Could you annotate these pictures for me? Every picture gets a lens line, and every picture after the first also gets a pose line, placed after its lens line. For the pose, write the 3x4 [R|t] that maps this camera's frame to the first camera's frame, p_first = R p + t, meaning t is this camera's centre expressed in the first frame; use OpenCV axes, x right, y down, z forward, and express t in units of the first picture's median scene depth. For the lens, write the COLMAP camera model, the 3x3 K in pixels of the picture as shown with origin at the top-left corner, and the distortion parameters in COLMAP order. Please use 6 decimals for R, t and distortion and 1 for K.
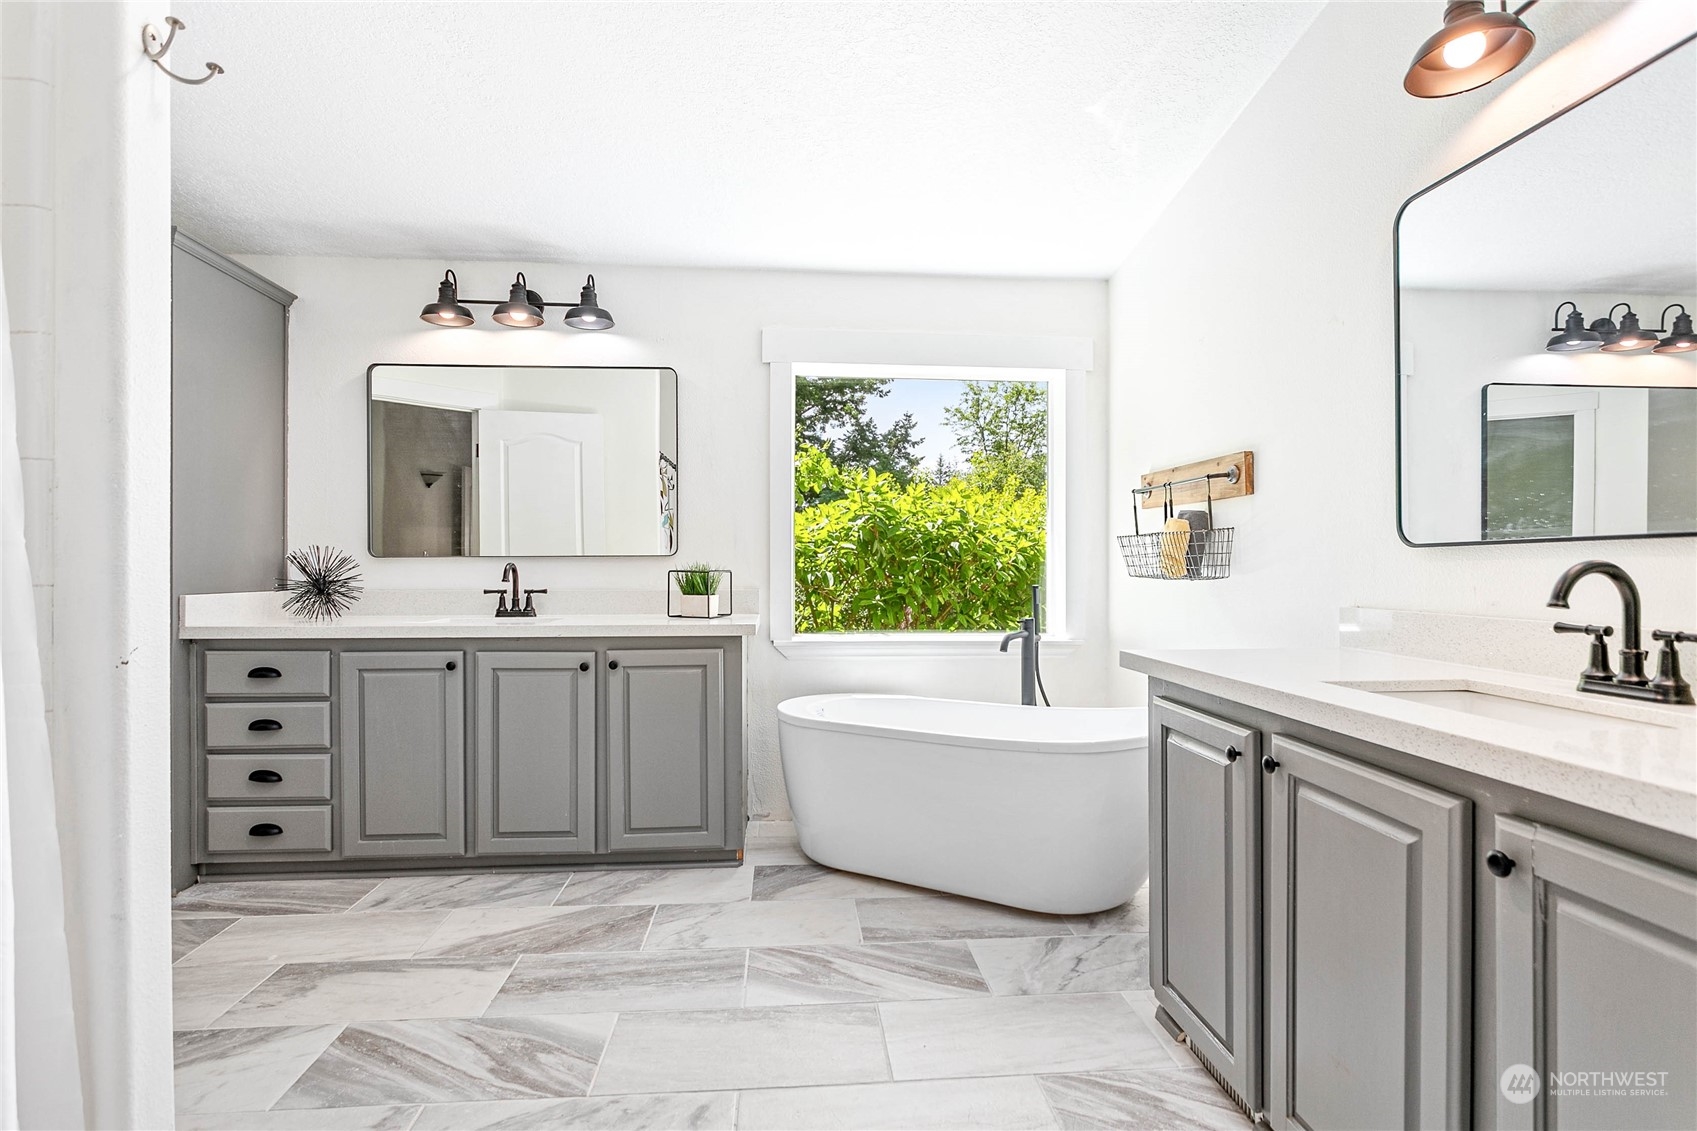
lens RADIAL K [[816.3, 0, 848.5], [0, 816.3, 565.5], [0, 0, 1]] dist [-0.003697, -0.000133]
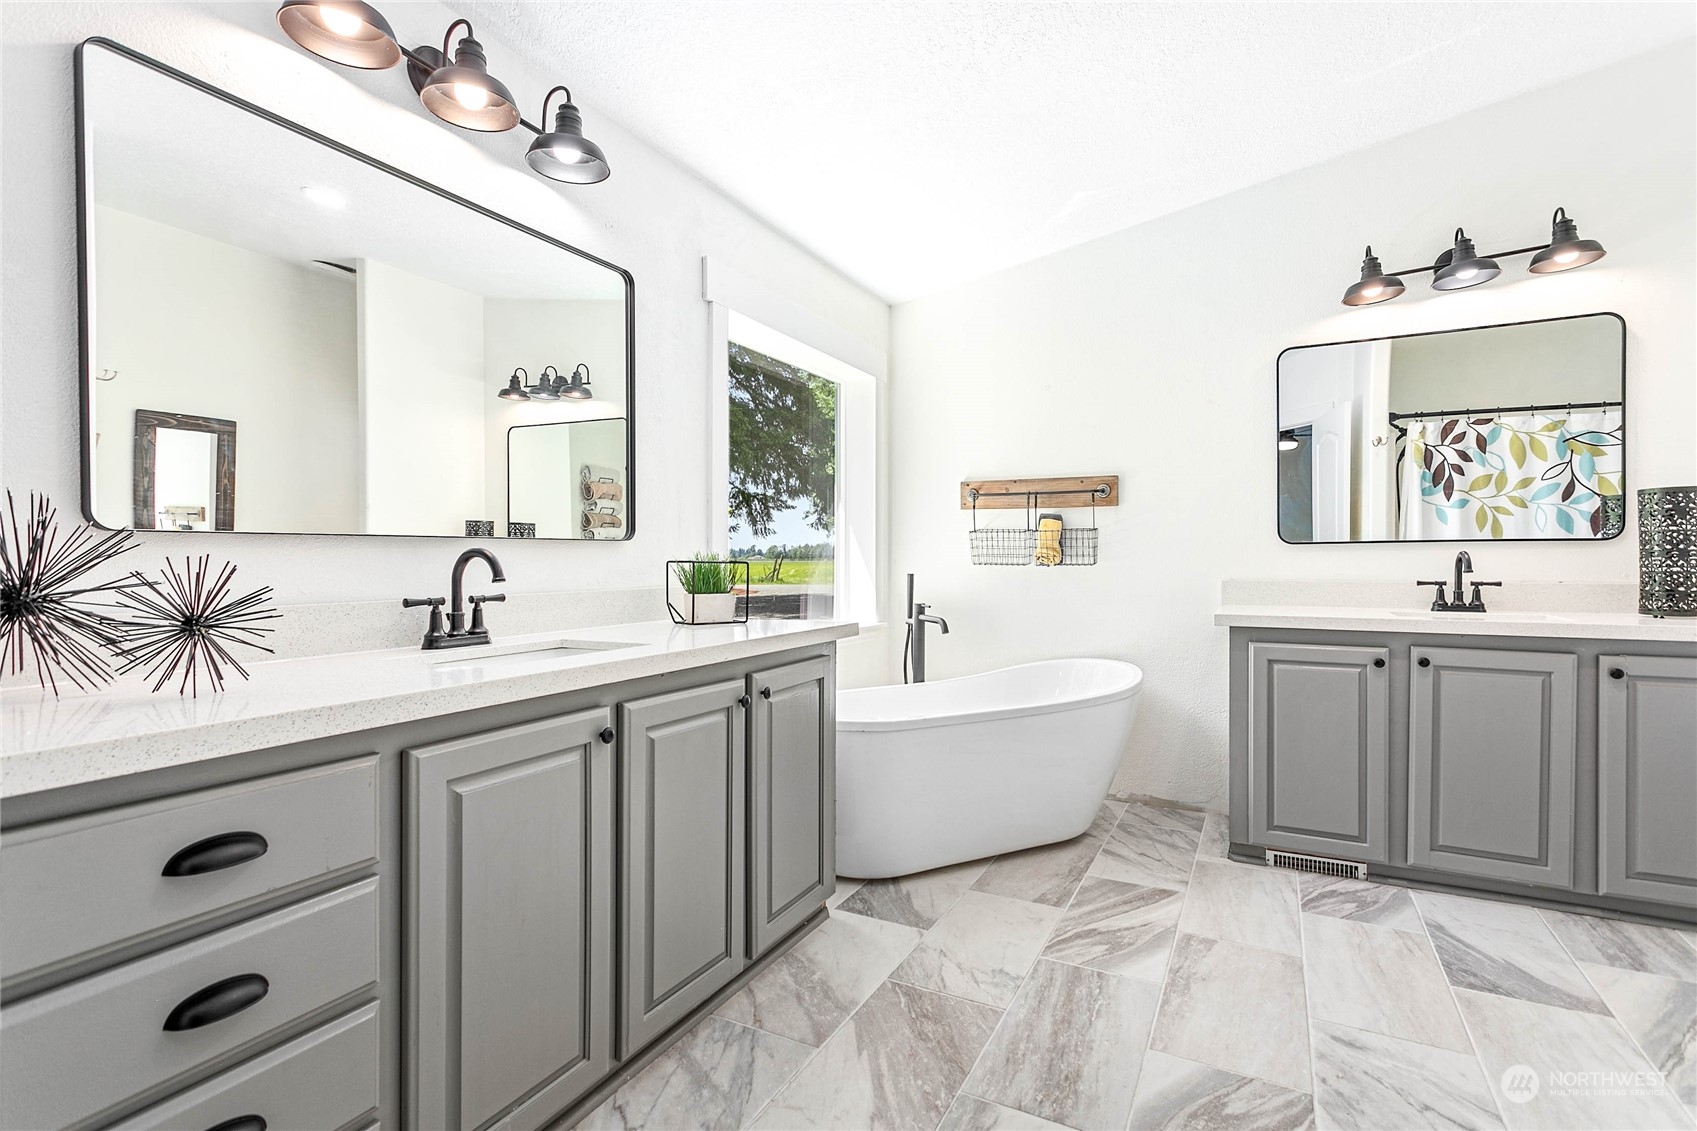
lens RADIAL K [[803.8, 0, 848.5], [0, 803.8, 565.5], [0, 0, 1]] dist [0.001450, 0.000775]
pose [[0.531501, -0.008456, 0.847015, -0.991686], [0.001643, 0.999959, 0.008951, 0.005425], [-0.847056, -0.003366, 0.531493, 0.666760]]
